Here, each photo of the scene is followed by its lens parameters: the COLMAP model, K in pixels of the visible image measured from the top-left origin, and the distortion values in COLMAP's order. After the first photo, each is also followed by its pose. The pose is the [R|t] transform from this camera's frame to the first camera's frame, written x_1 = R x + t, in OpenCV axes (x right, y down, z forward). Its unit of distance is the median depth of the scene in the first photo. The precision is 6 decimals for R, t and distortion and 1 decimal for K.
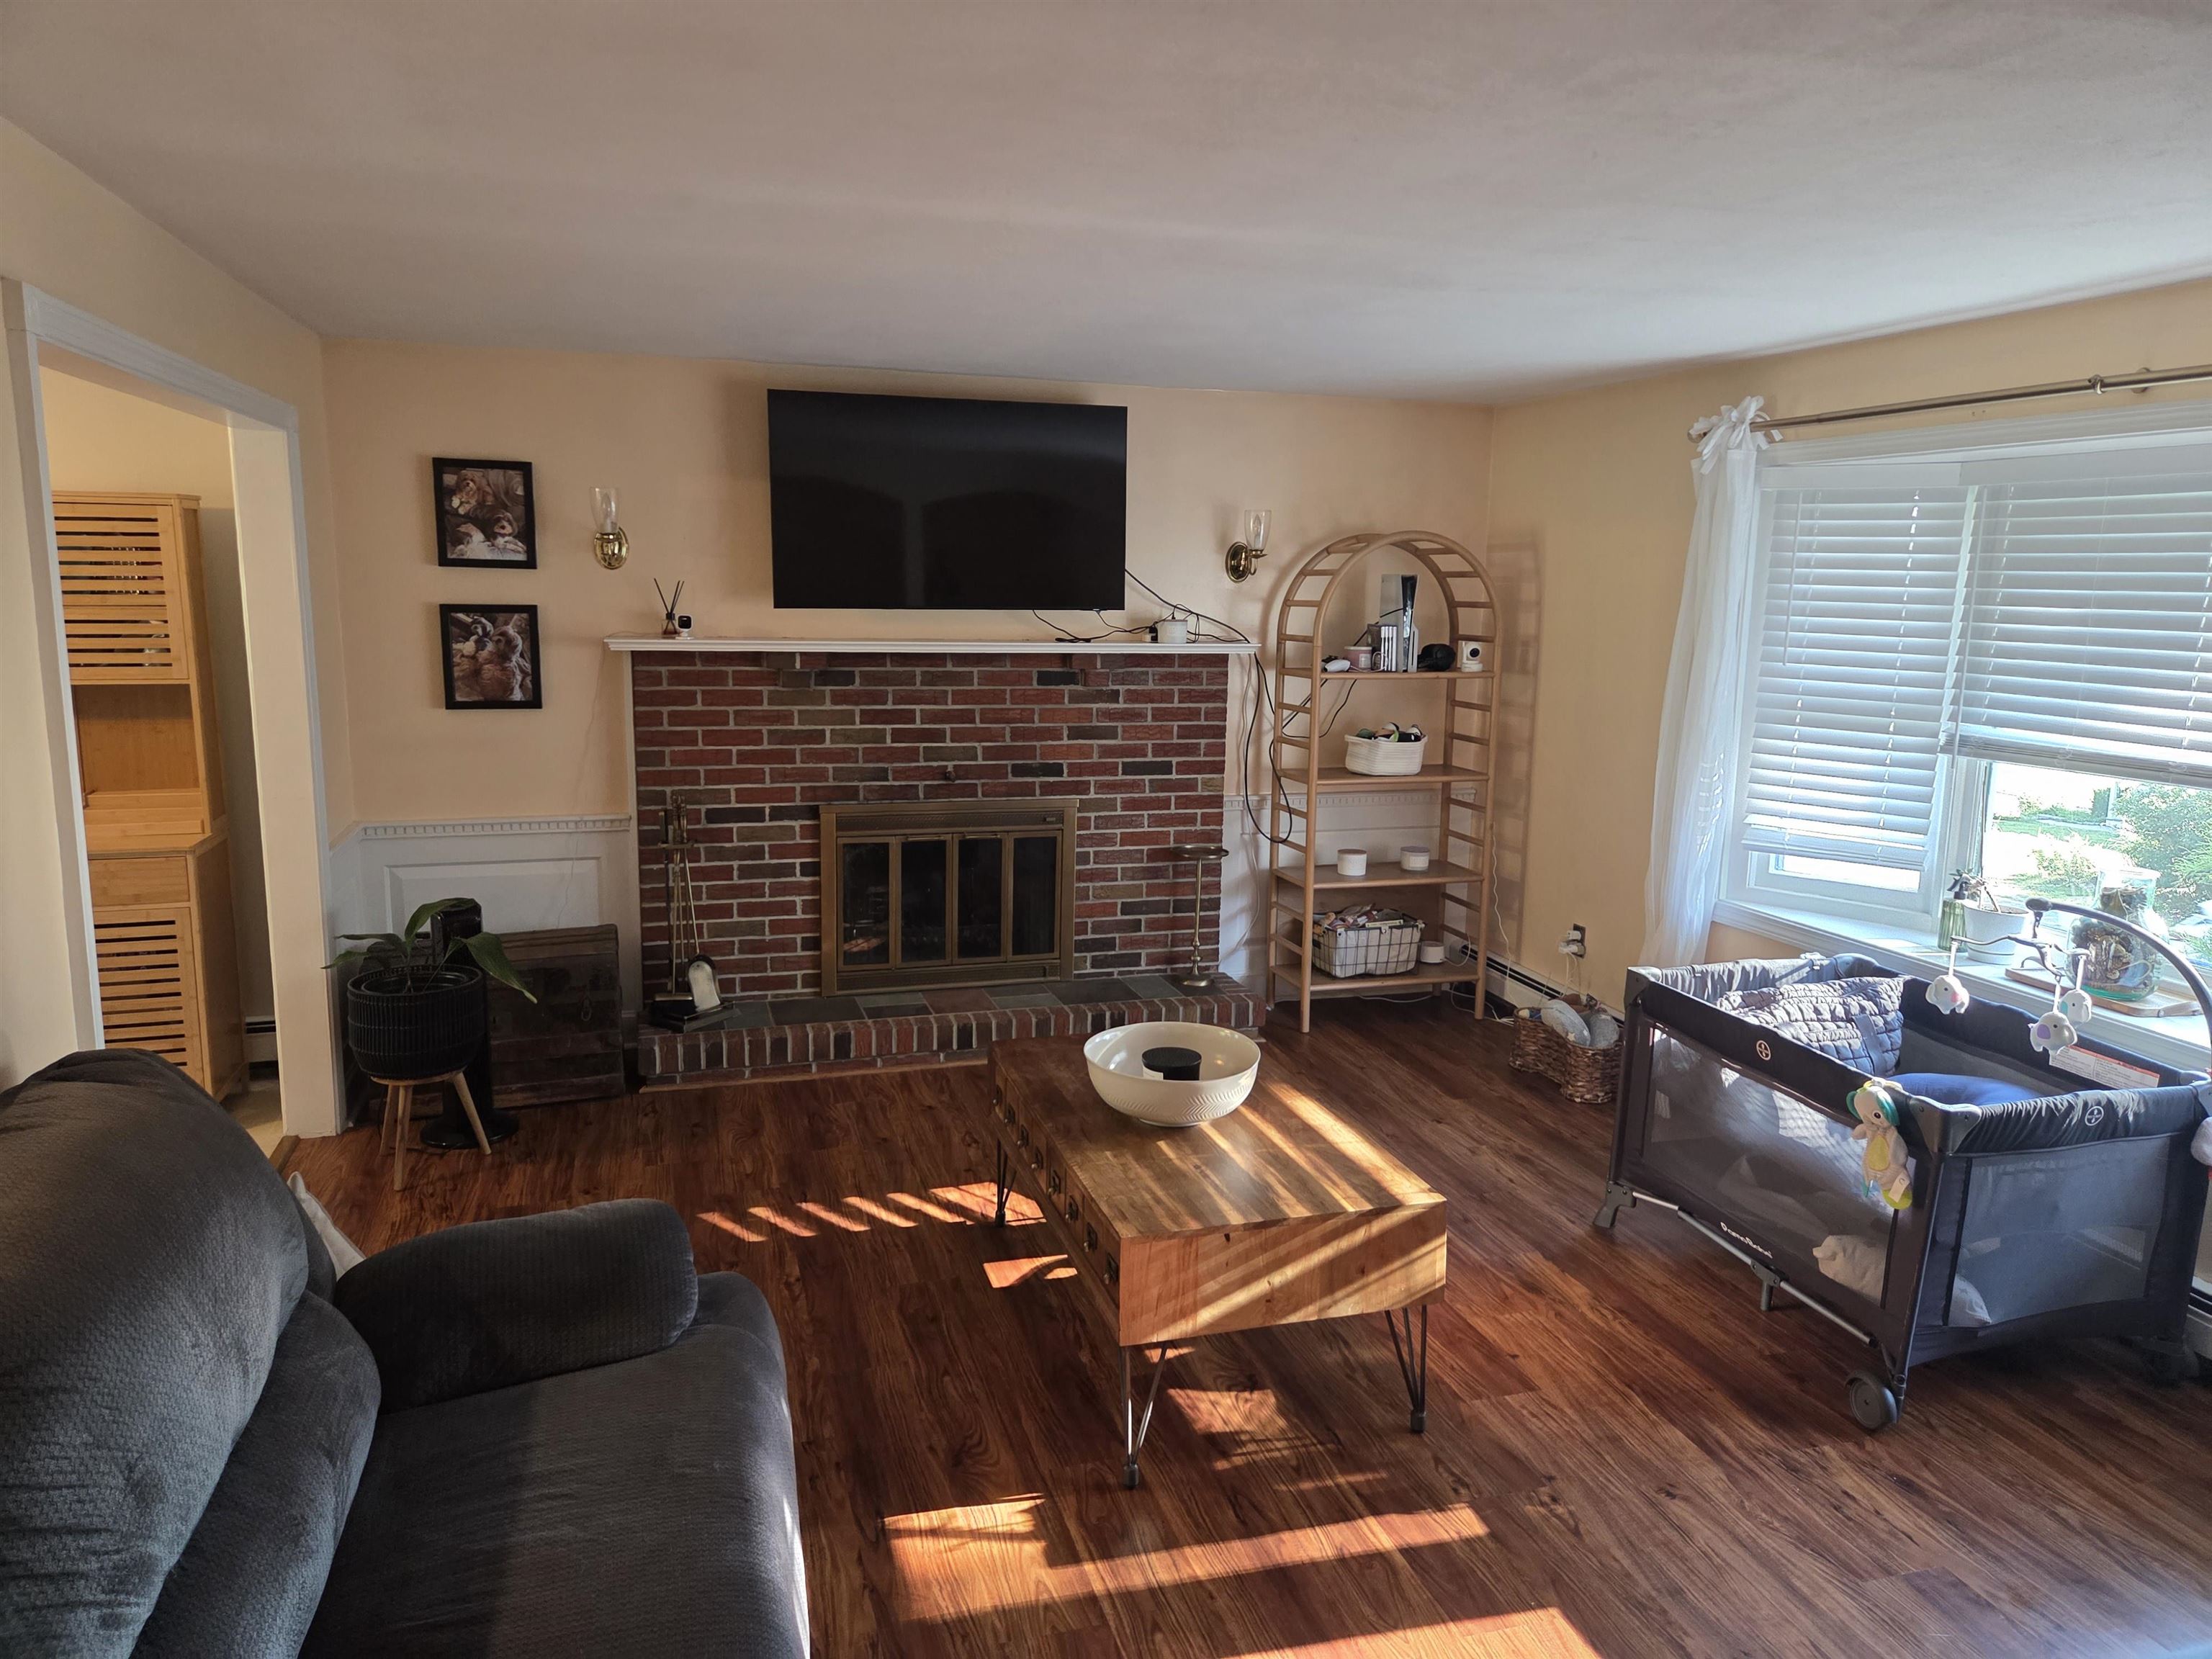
lens RADIAL K [[1482.8, 0, 1106.0], [0, 1482.8, 831.8], [0, 0, 1]] dist [0.049613, -0.013896]
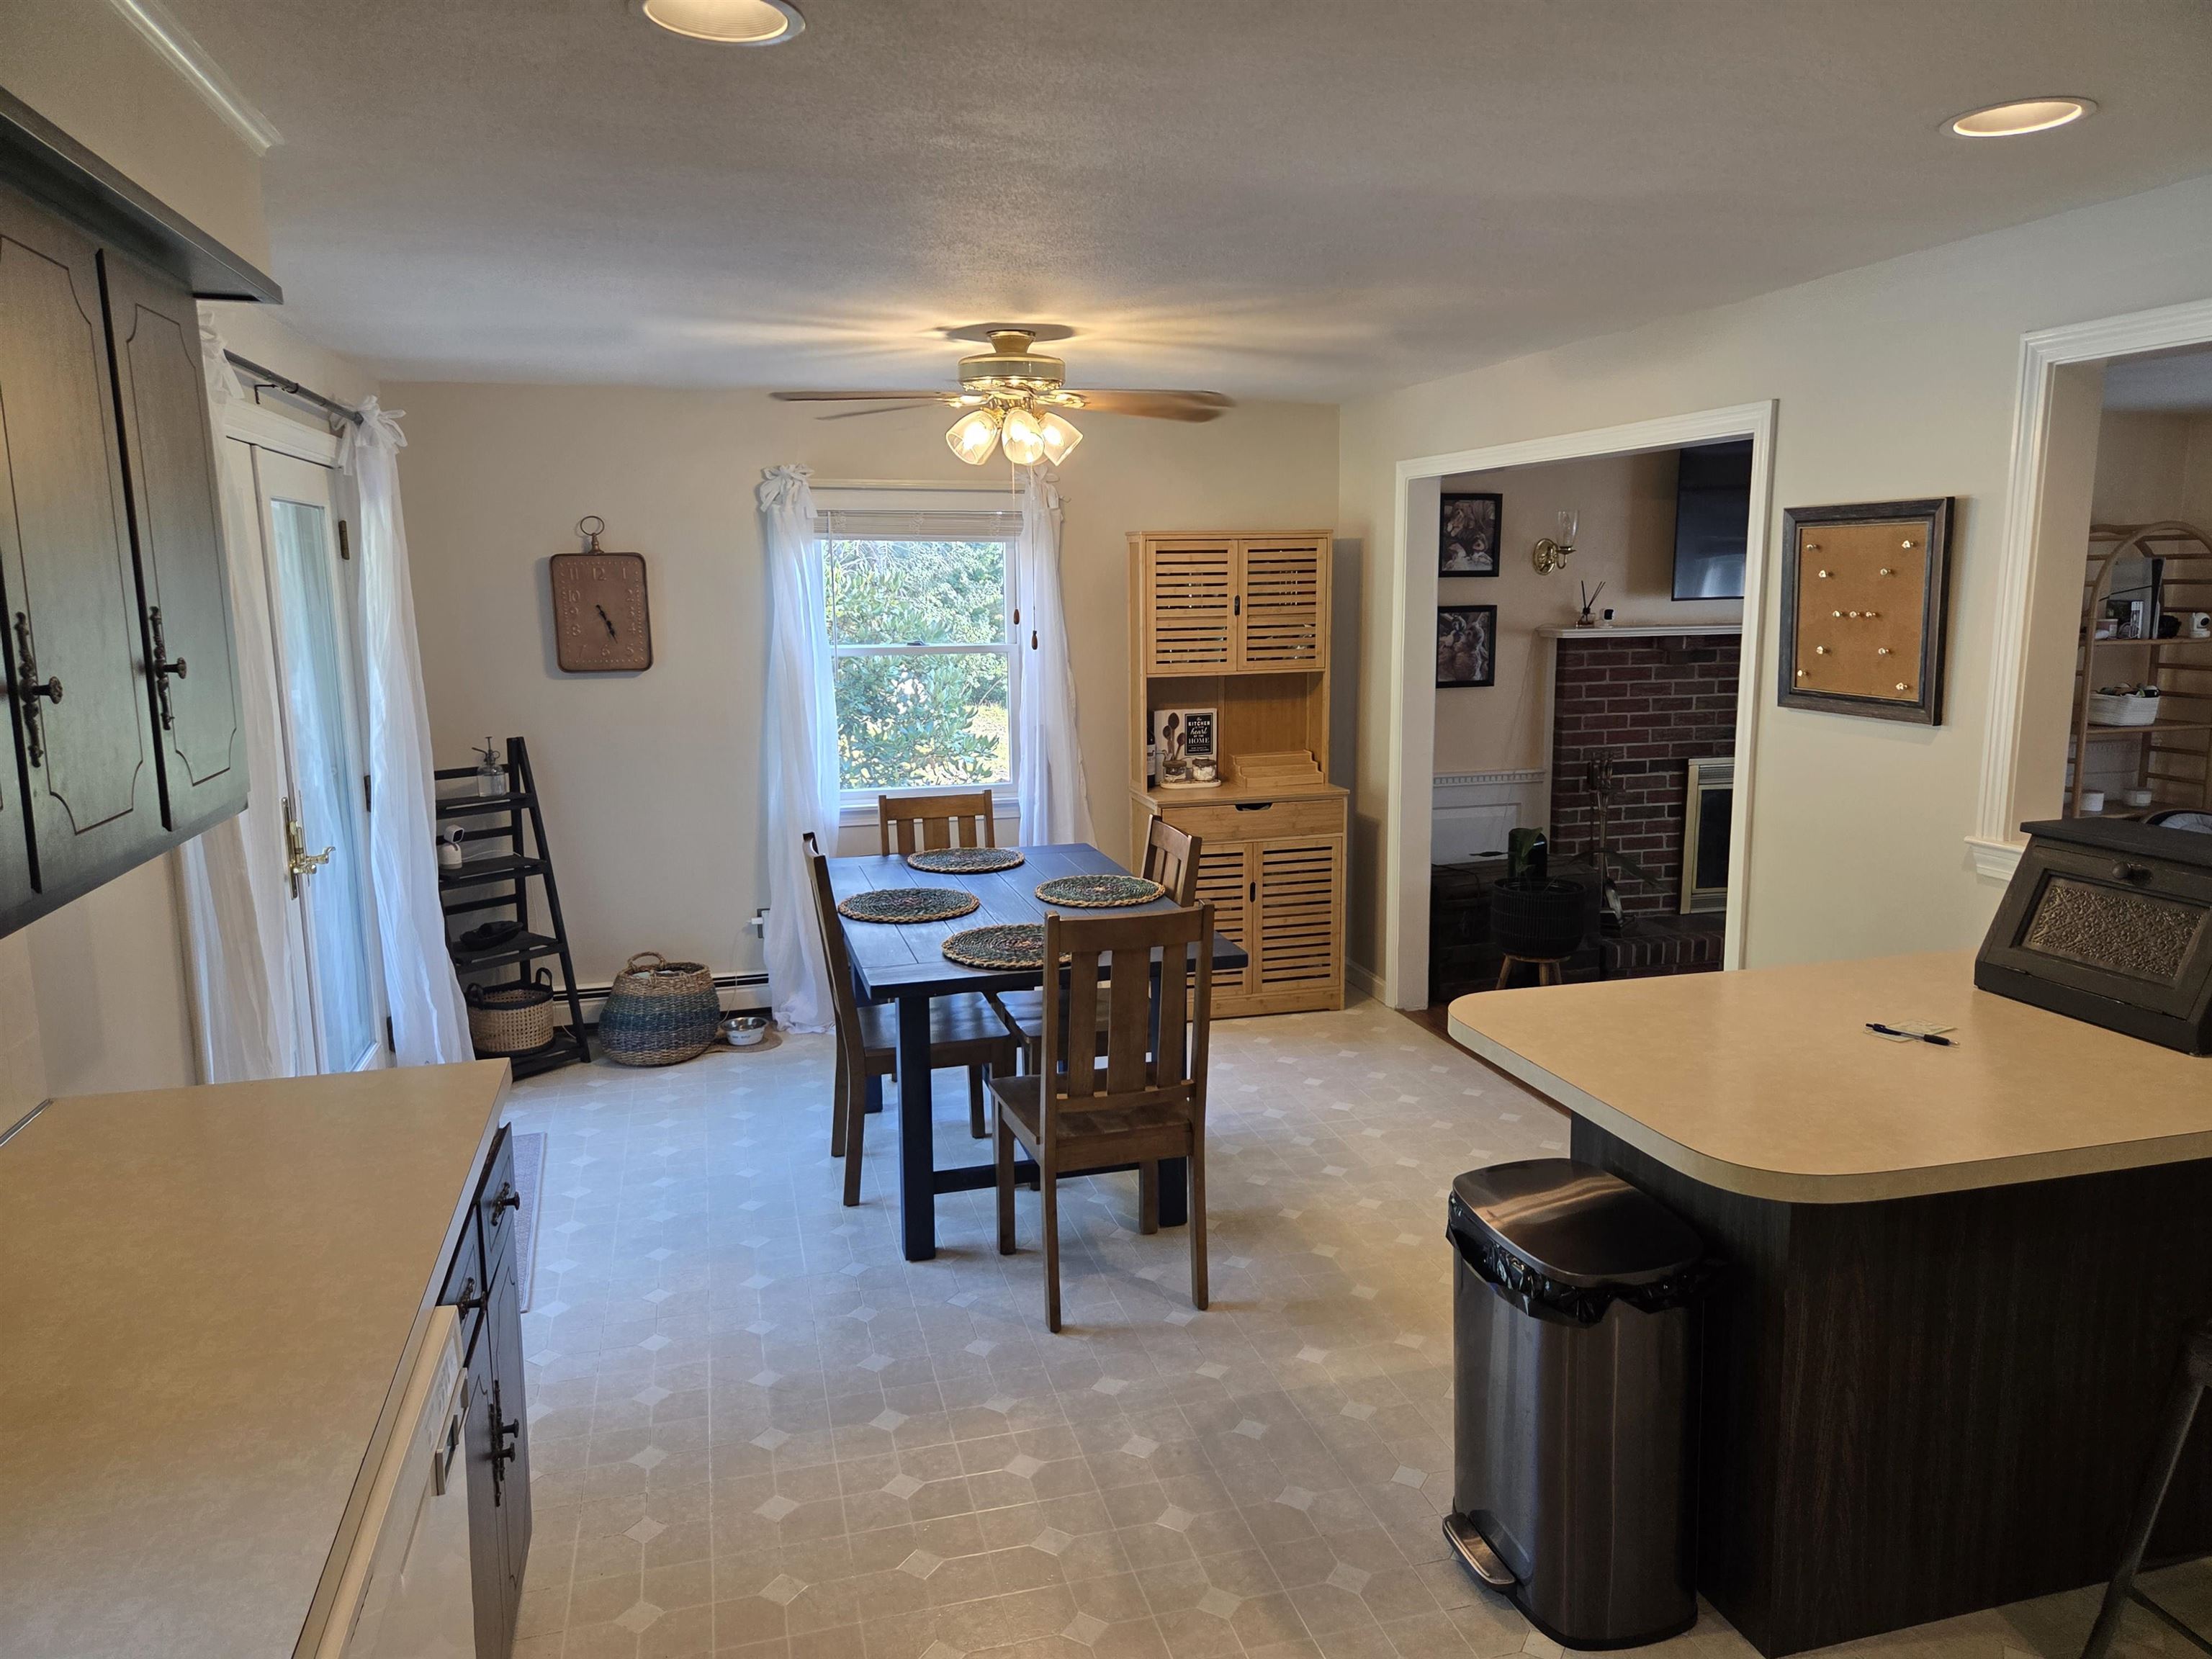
lens RADIAL K [[1482.8, 0, 1101.4], [0, 1482.8, 820.3], [0, 0, 1]] dist [0.049613, -0.013896]
pose [[0.998754, -0.017609, -0.046687, -0.654228], [0.017477, 0.999842, -0.003220, 0.030389], [0.046736, 0.002400, 0.998904, -0.284546]]
